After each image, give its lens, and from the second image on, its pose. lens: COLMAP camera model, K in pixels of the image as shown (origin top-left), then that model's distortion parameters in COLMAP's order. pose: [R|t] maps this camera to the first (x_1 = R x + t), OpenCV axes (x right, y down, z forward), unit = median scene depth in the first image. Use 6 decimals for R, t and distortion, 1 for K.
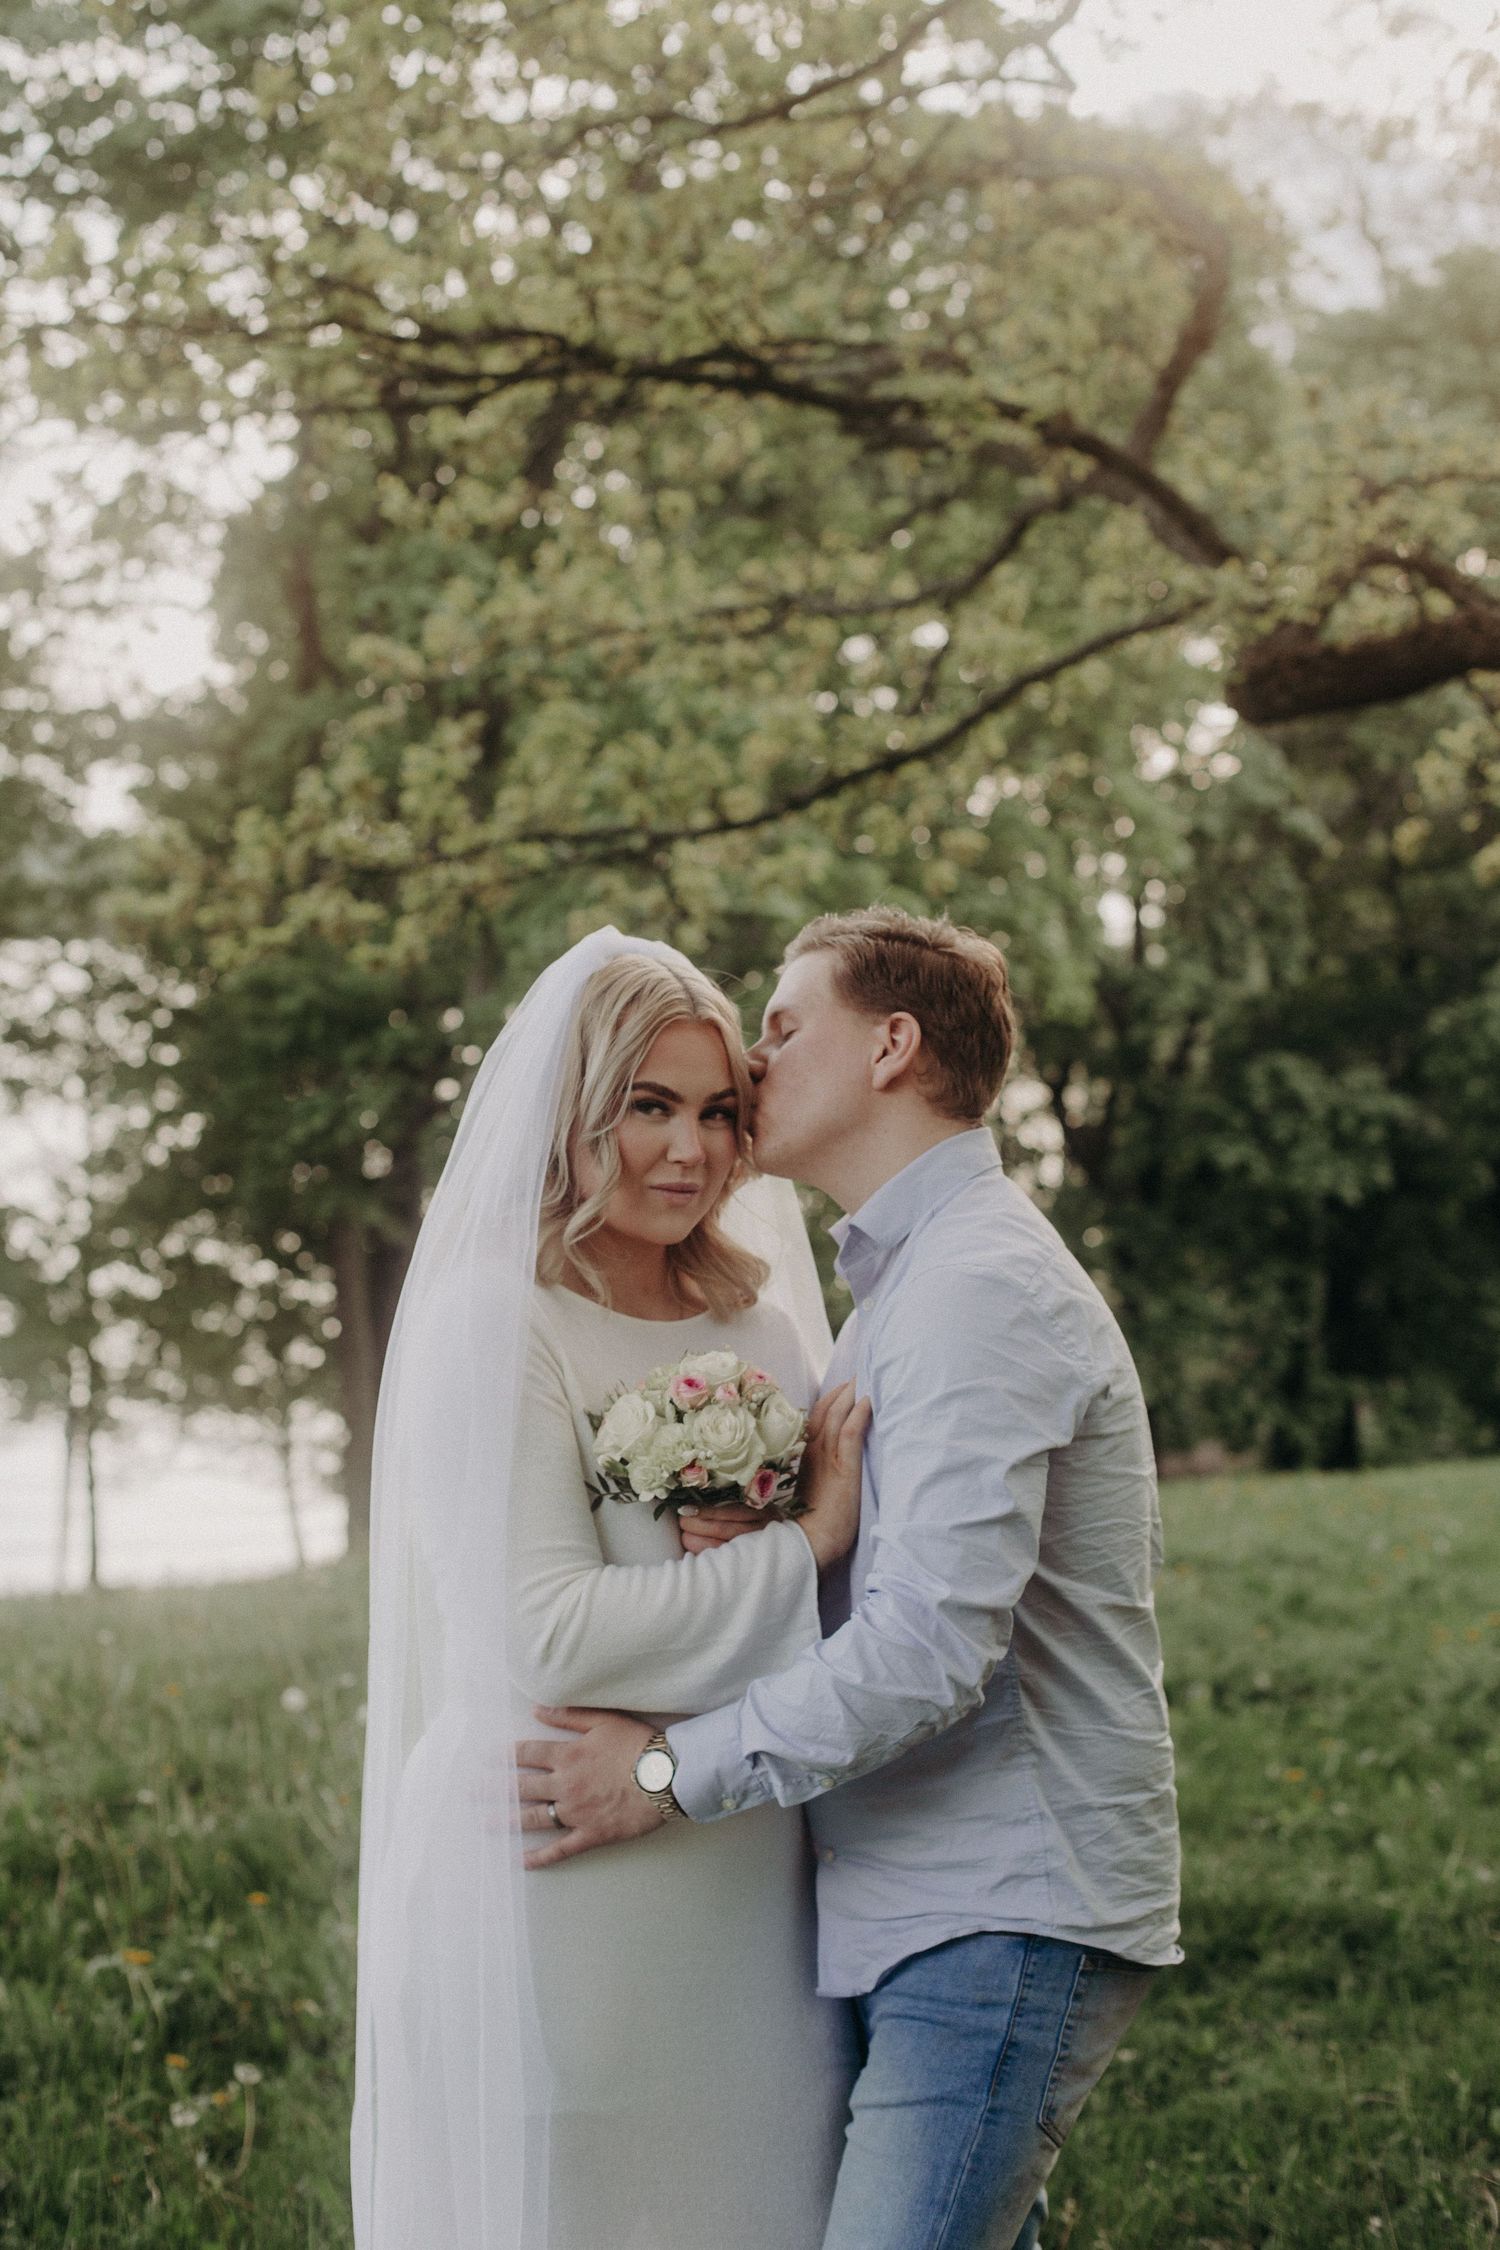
lens RADIAL K [[3326.9, 0, 733.0], [0, 3326.9, 1135.4], [0, 0, 1]] dist [-0.116178, 0.000000]
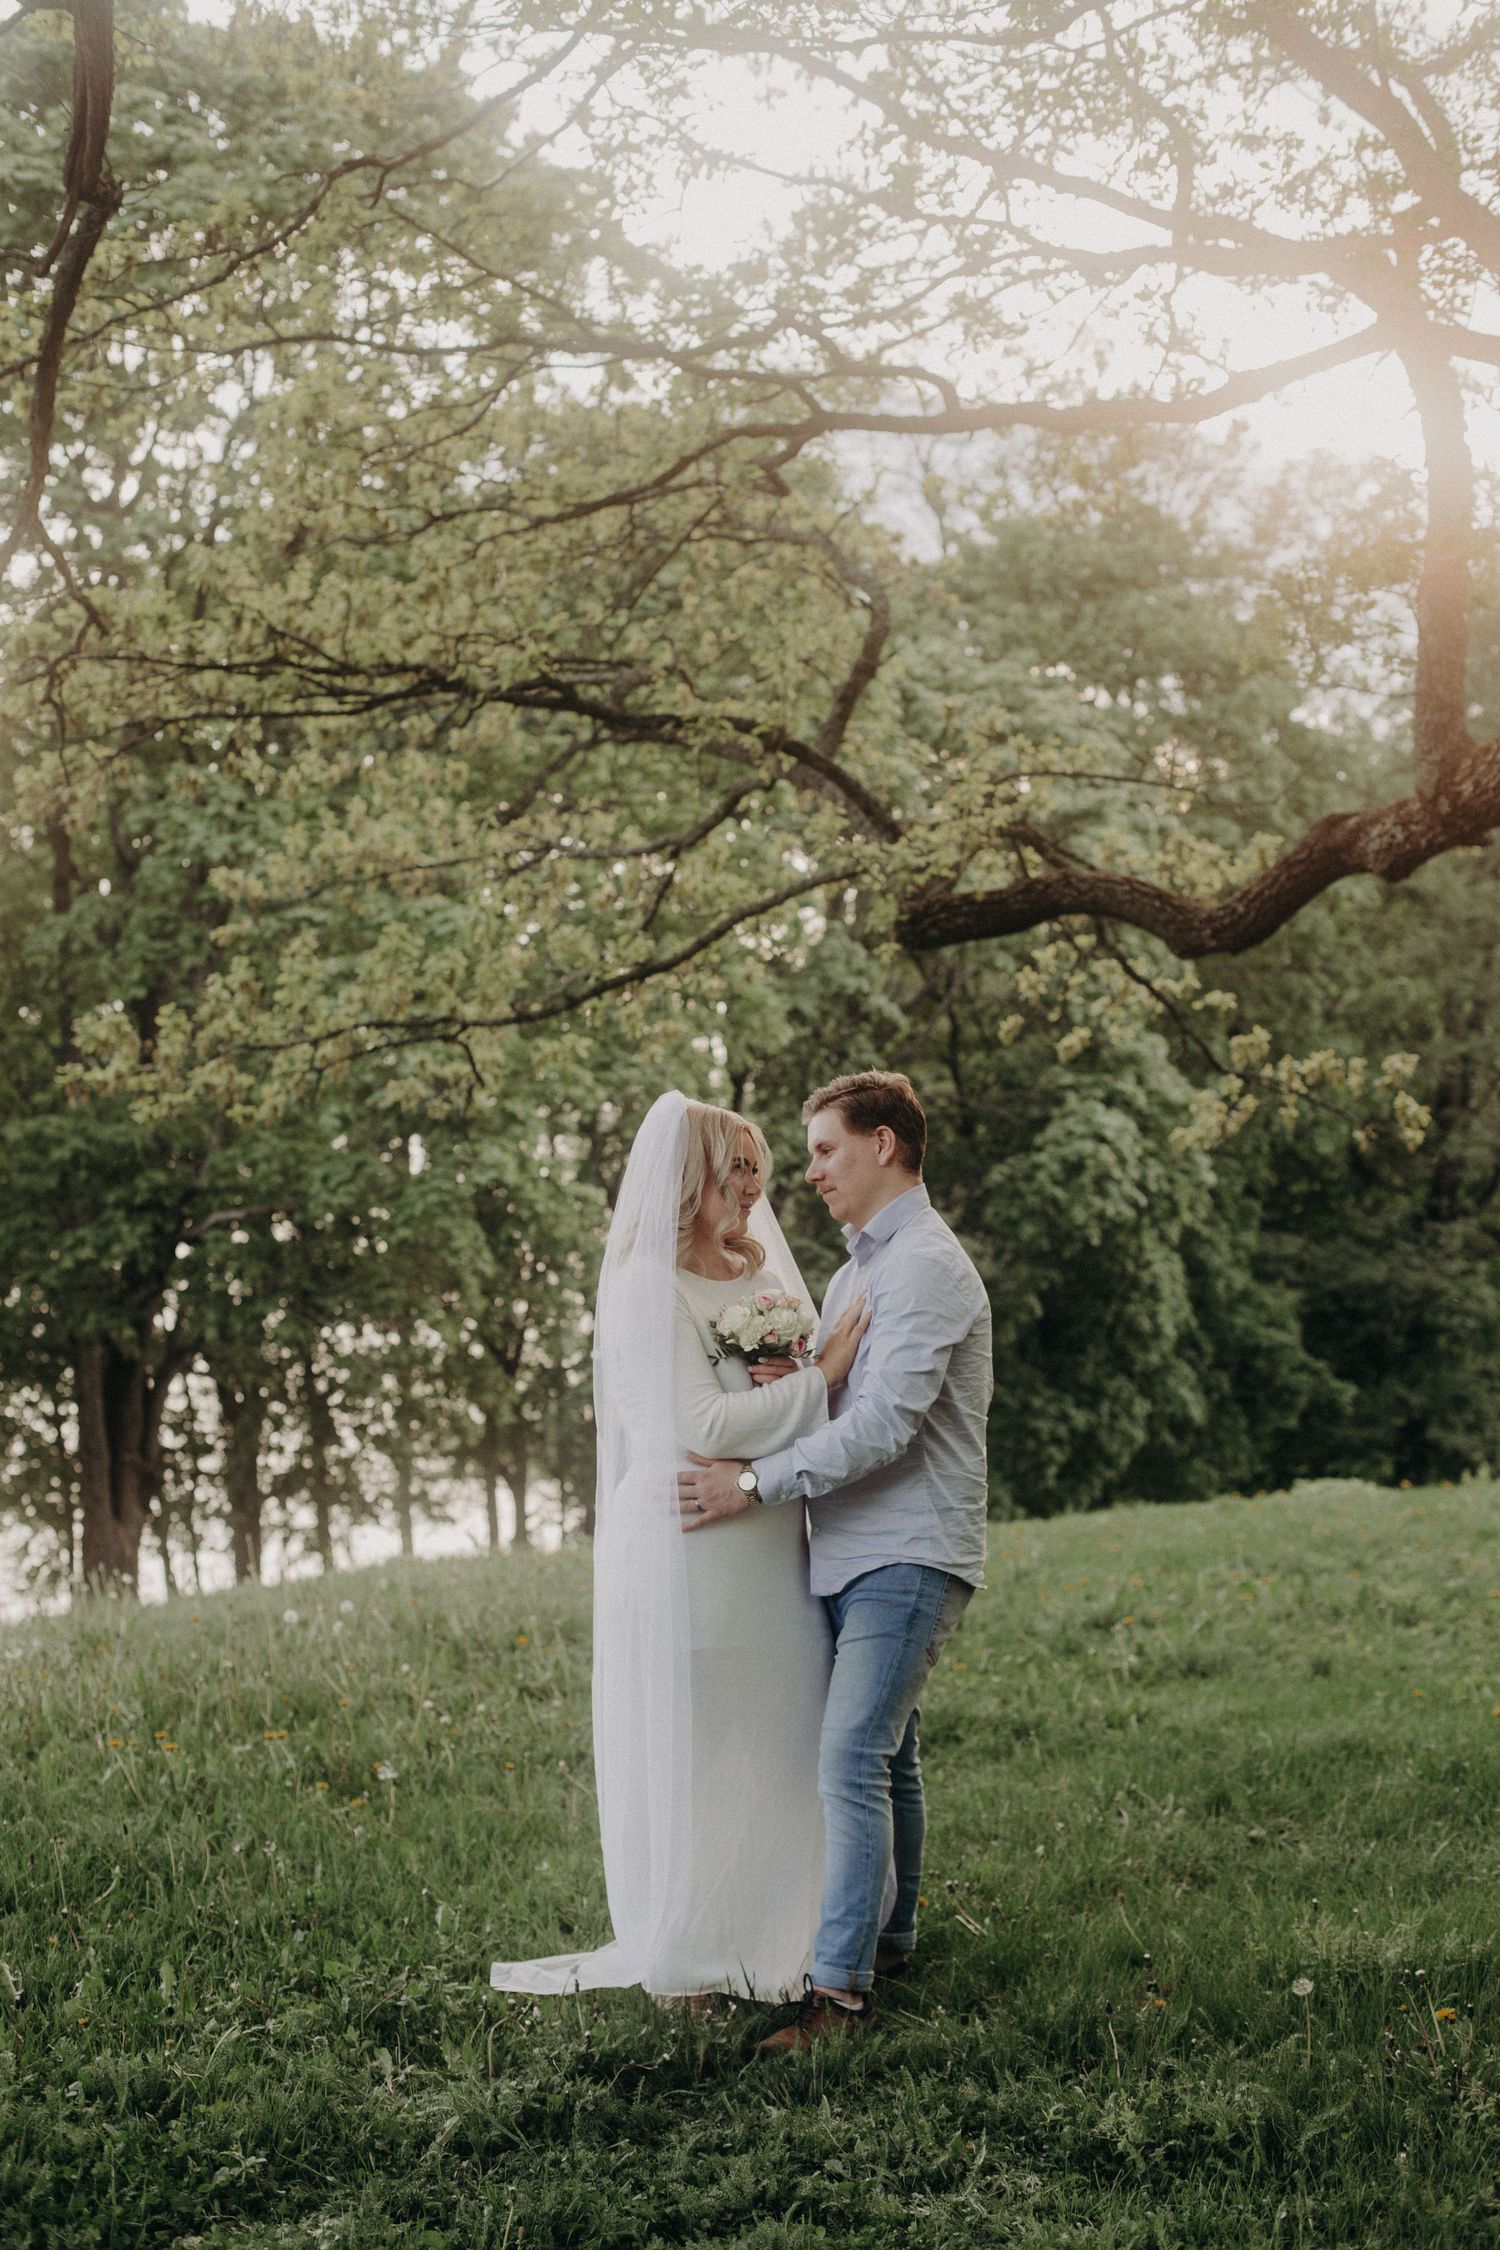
lens RADIAL K [[3326.9, 0, 756.6], [0, 3326.9, 1119.0], [0, 0, 1]] dist [-0.116178, 0.000000]
pose [[0.989191, -0.002676, 0.146607, -0.120693], [0.011037, 0.998356, -0.056246, 0.030320], [-0.146215, 0.057256, 0.987595, -0.404701]]
